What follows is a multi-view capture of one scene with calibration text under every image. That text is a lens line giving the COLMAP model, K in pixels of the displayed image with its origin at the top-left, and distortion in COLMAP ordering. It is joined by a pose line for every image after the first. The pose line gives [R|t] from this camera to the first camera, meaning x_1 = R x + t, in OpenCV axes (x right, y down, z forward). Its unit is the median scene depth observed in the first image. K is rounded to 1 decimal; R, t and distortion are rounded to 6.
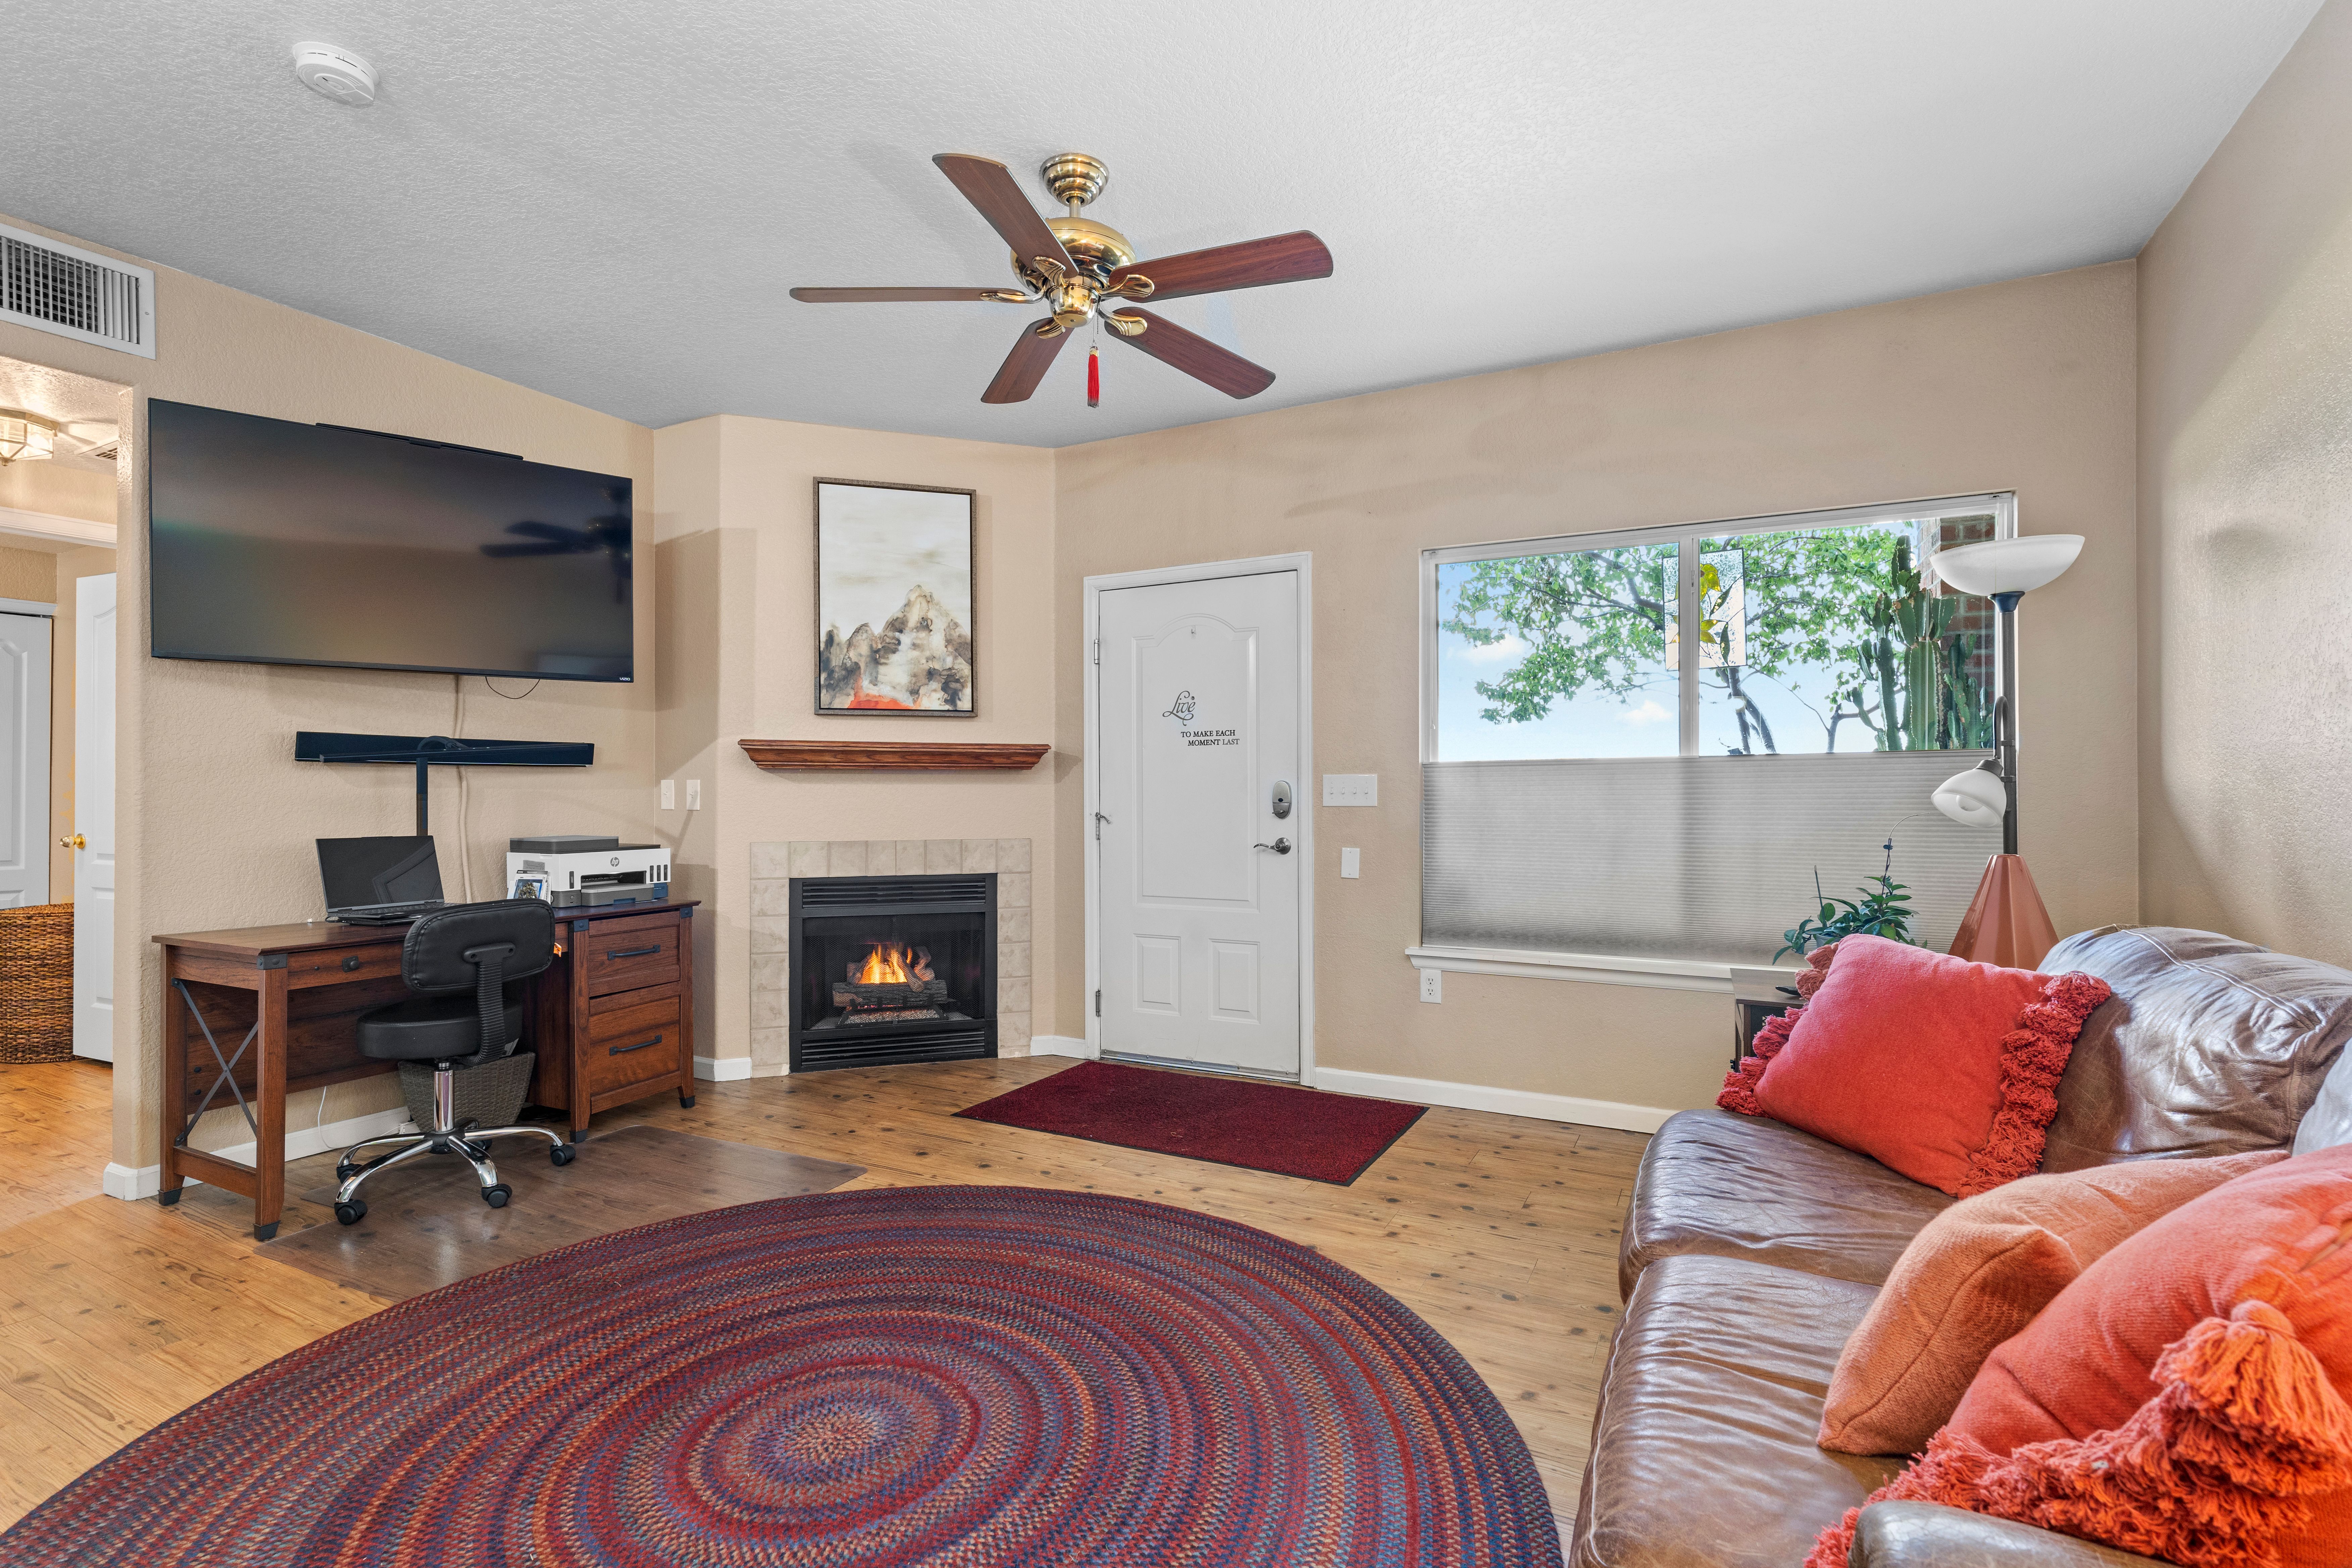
lens RADIAL K [[1081.9, 0, 1184.0], [0, 1081.9, 795.0], [0, 0, 1]] dist [-0.006417, 0.000157]
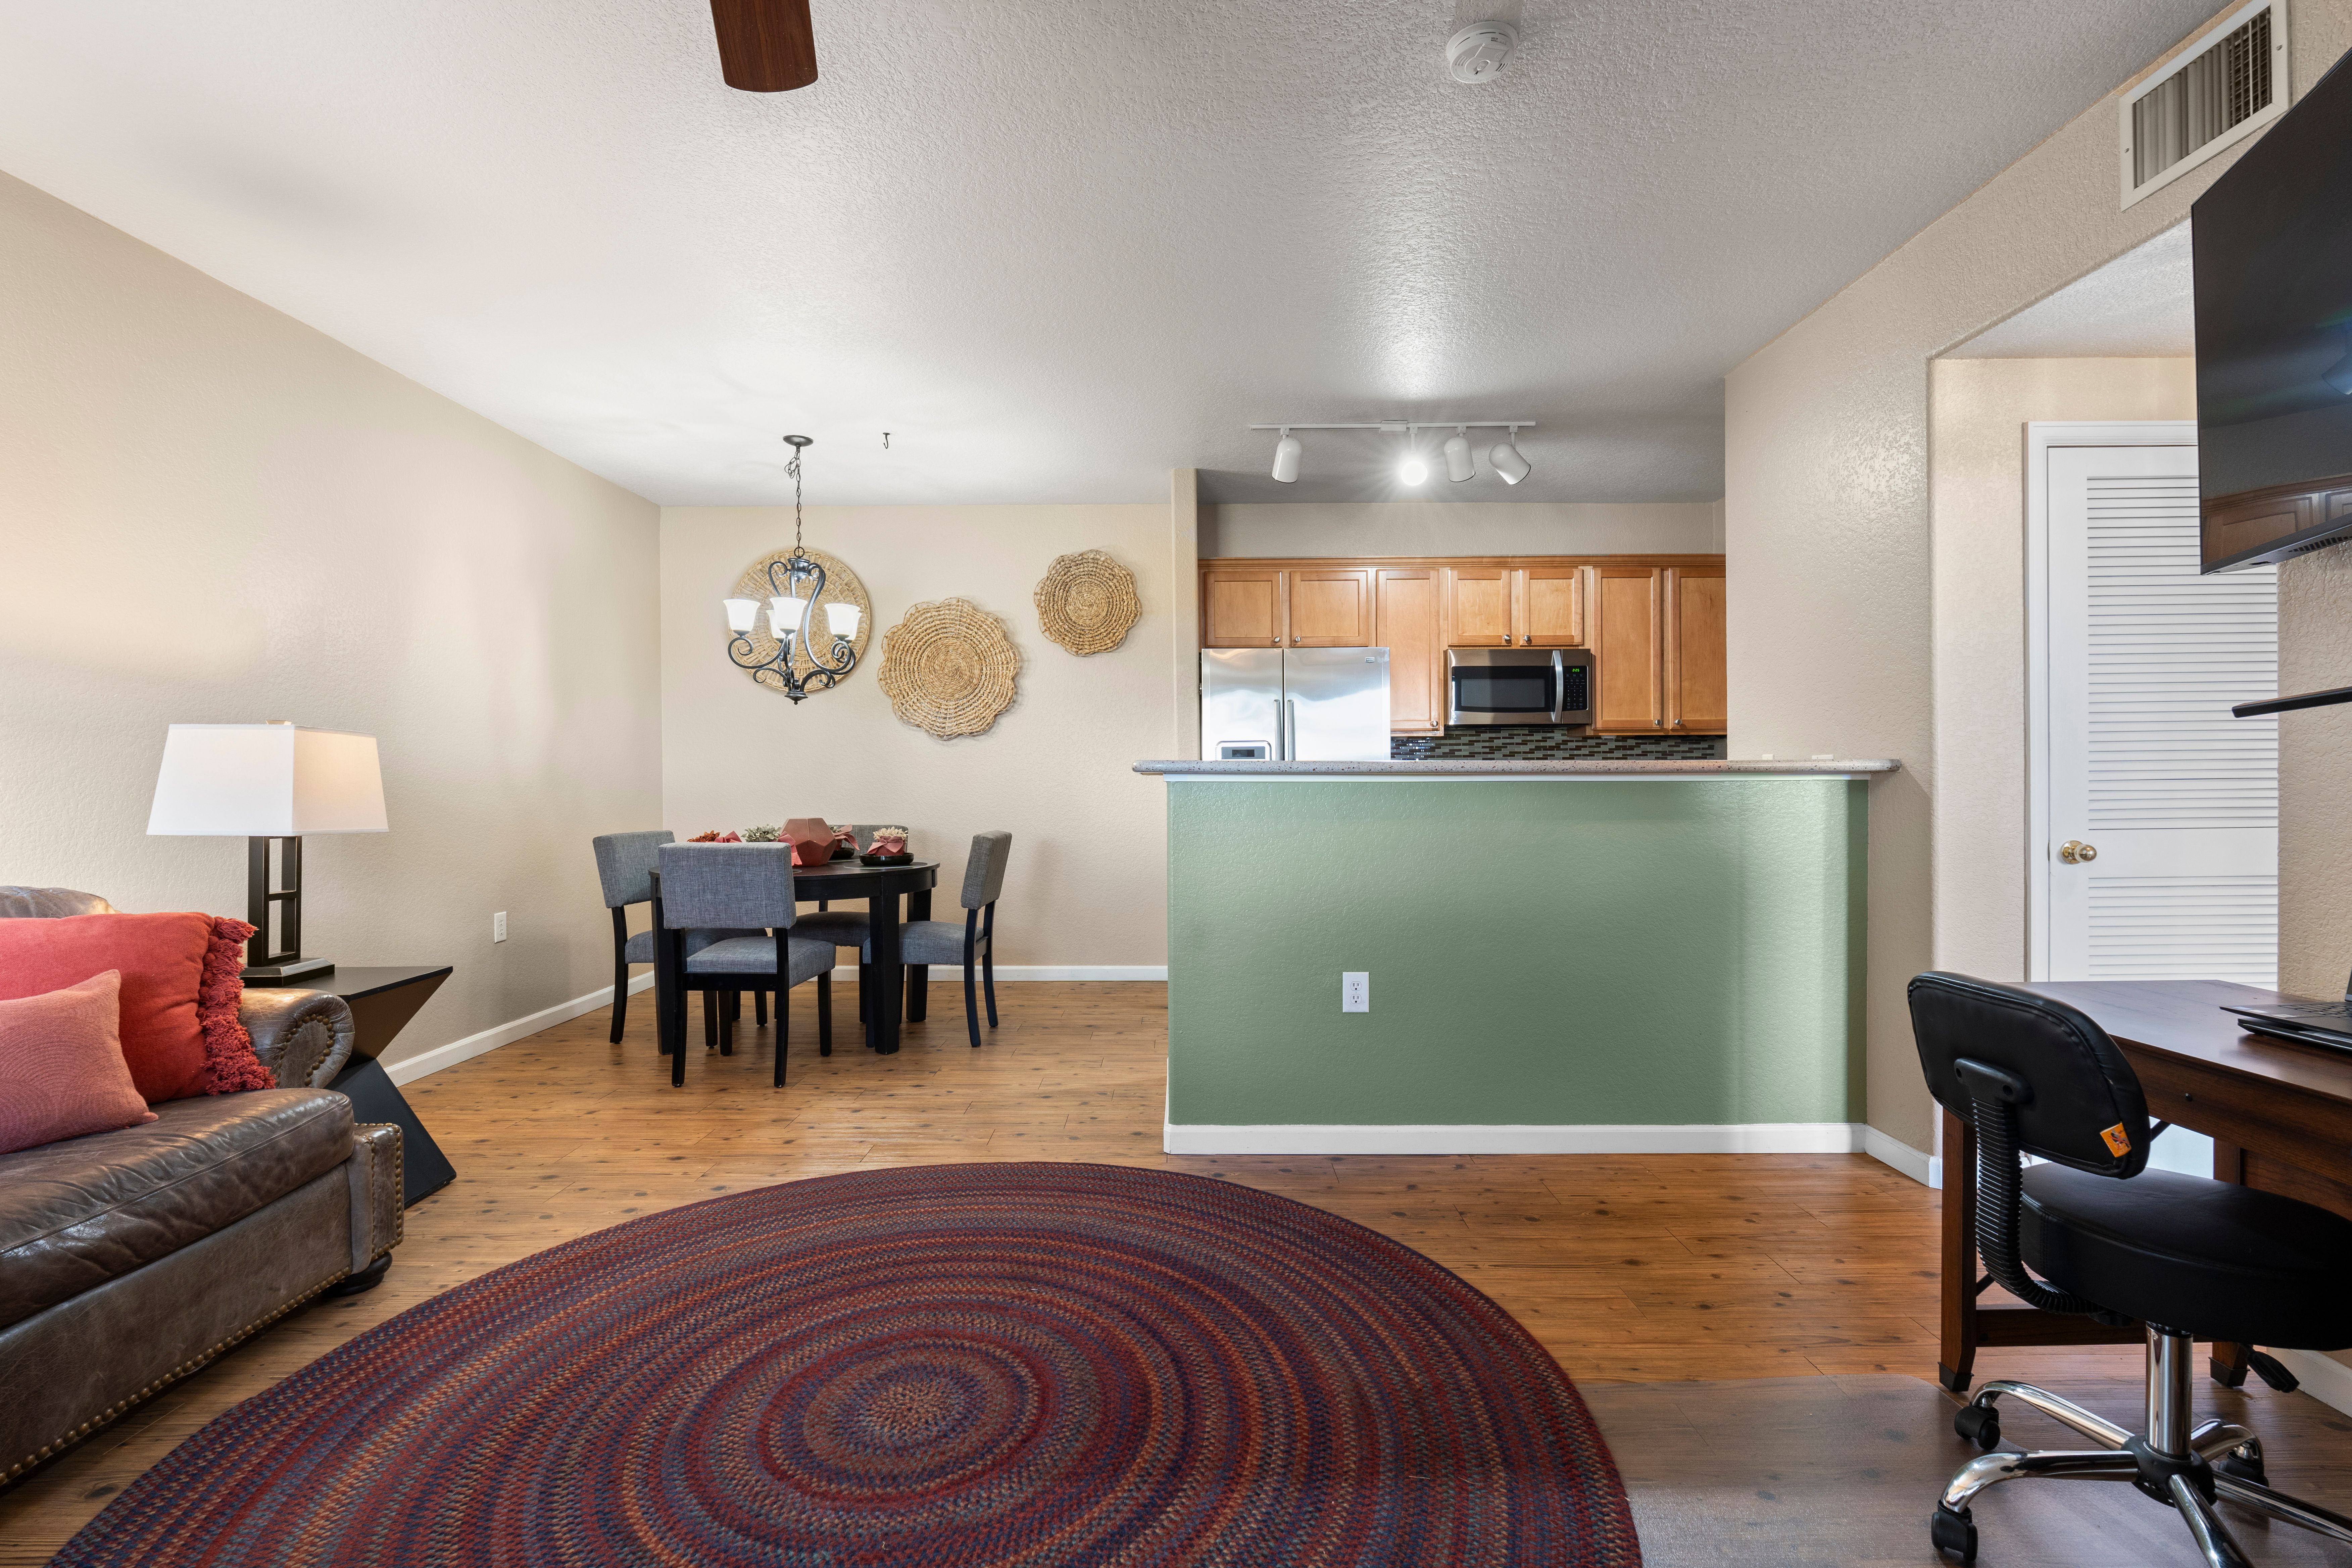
lens RADIAL K [[1081.9, 0, 1175.5], [0, 1081.9, 779.9], [0, 0, 1]] dist [-0.006417, 0.000157]
pose [[-0.891541, 0.005547, -0.452905, -0.044117], [0.003290, 0.999978, 0.005771, -0.001563], [0.452927, 0.003655, -0.891540, 0.970291]]
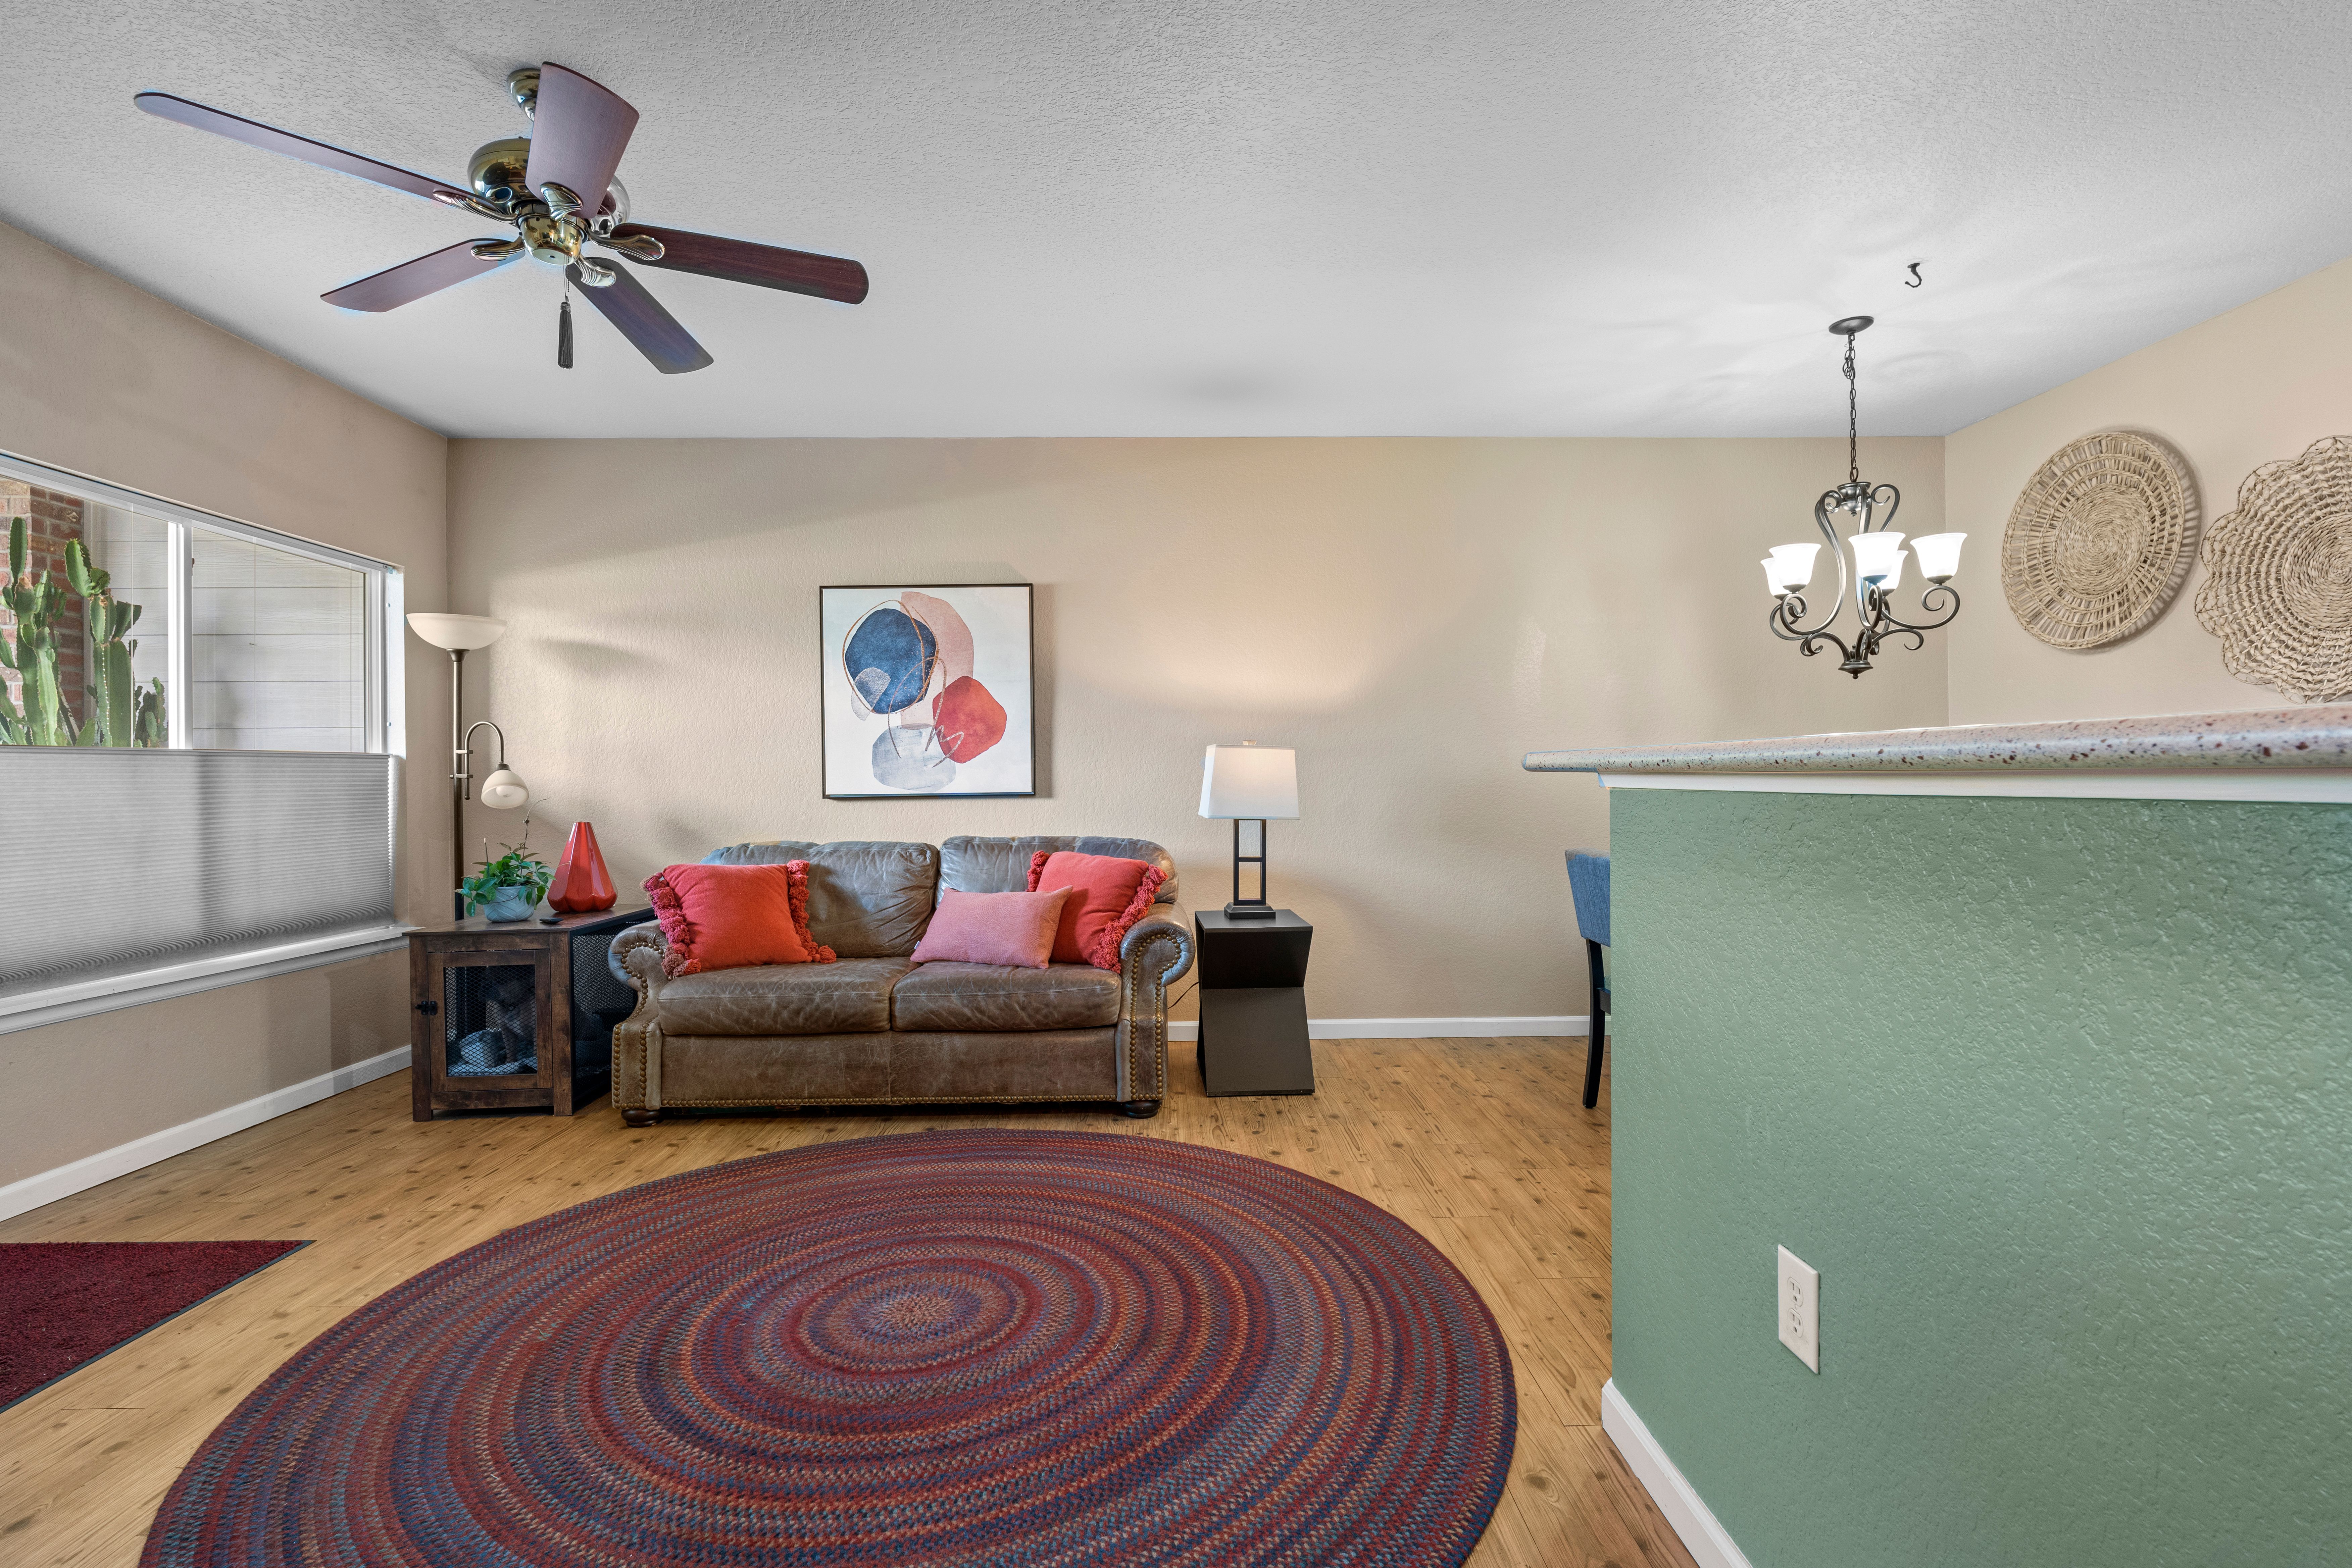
lens RADIAL K [[1081.7, 0, 1174.1], [0, 1081.7, 782.0], [0, 0, 1]] dist [-0.006417, 0.000157]
pose [[-0.475890, 0.002679, 0.879501, -0.735961], [0.008719, 0.999961, 0.001672, -0.000204], [-0.879461, 0.008464, -0.475895, 0.632318]]
